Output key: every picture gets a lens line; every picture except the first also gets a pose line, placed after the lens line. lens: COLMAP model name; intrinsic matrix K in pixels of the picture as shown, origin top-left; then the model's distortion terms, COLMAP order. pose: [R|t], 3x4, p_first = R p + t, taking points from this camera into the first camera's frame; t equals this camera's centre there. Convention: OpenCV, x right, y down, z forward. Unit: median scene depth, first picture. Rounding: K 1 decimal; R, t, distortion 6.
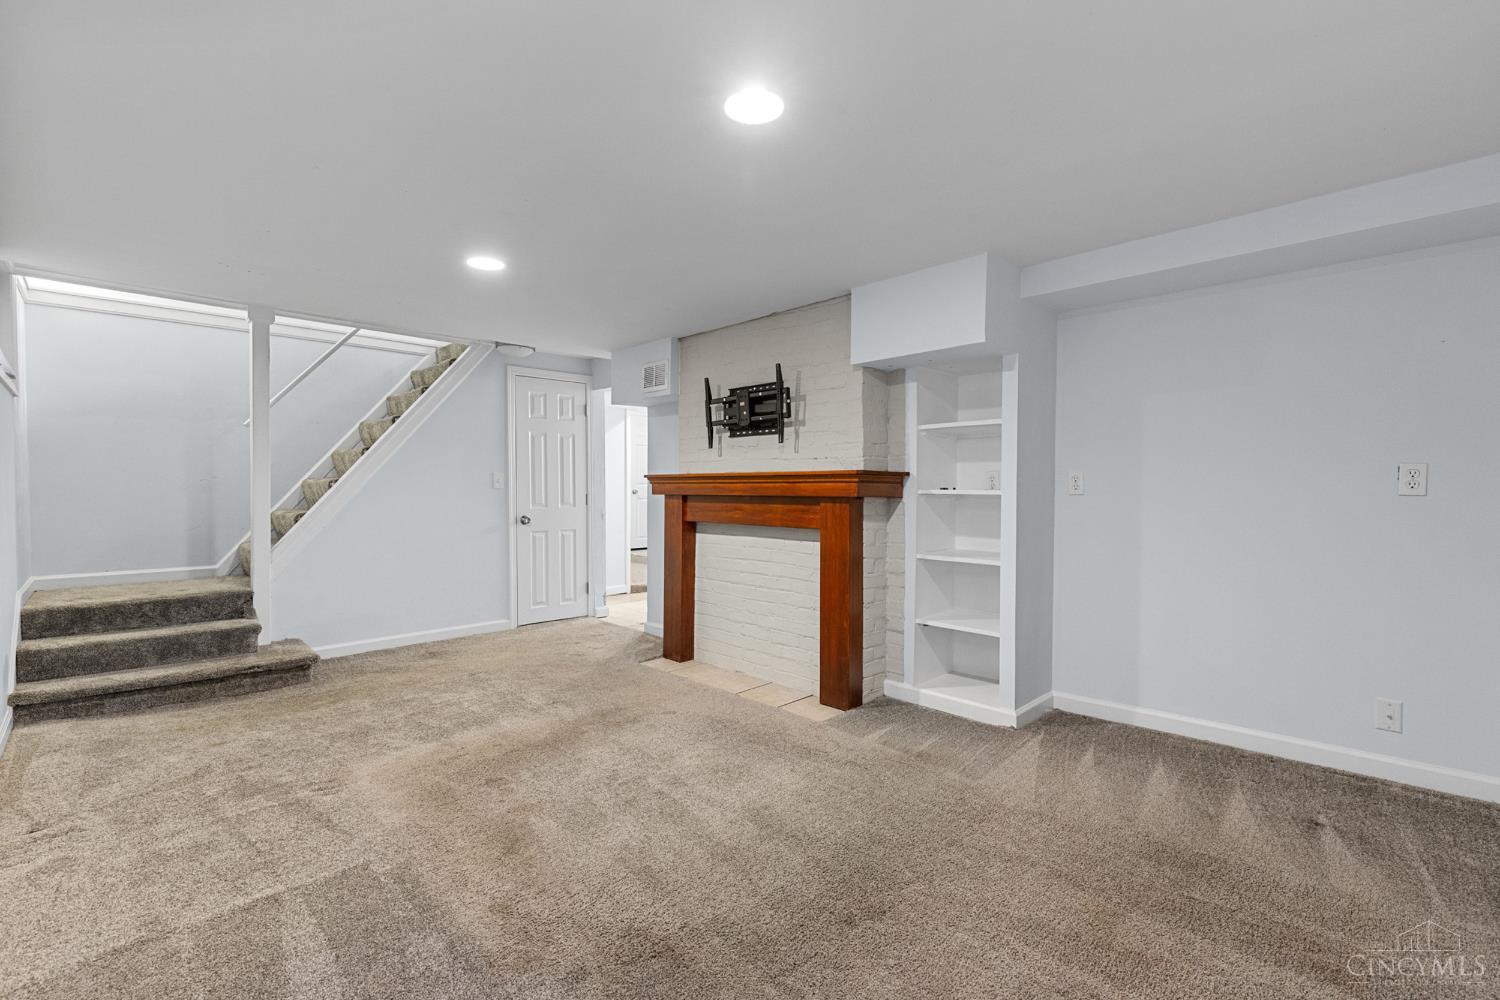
lens RADIAL K [[688.3, 0, 748.7], [0, 688.3, 496.2], [0, 0, 1]] dist [0.004908, -0.000015]
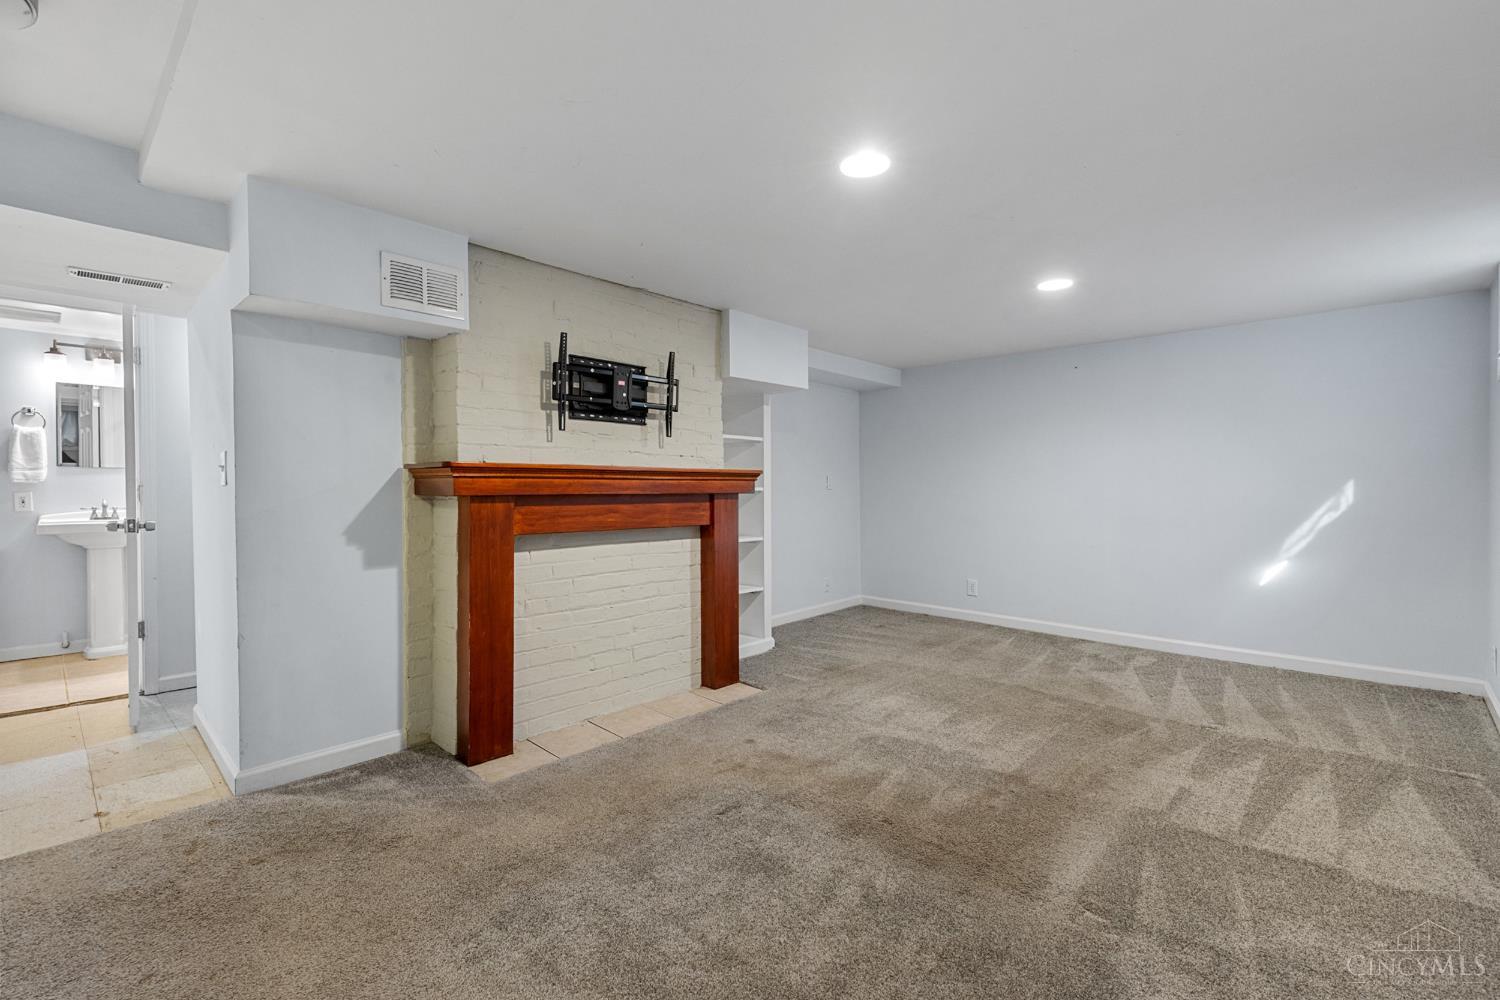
lens RADIAL K [[688.3, 0, 749.2], [0, 688.3, 496.5], [0, 0, 1]] dist [0.004908, -0.000015]
pose [[-0.071053, -0.011911, 0.997401, -0.862083], [0.012474, 0.999840, 0.012828, -0.007078], [-0.997395, 0.013353, -0.070893, 0.926595]]
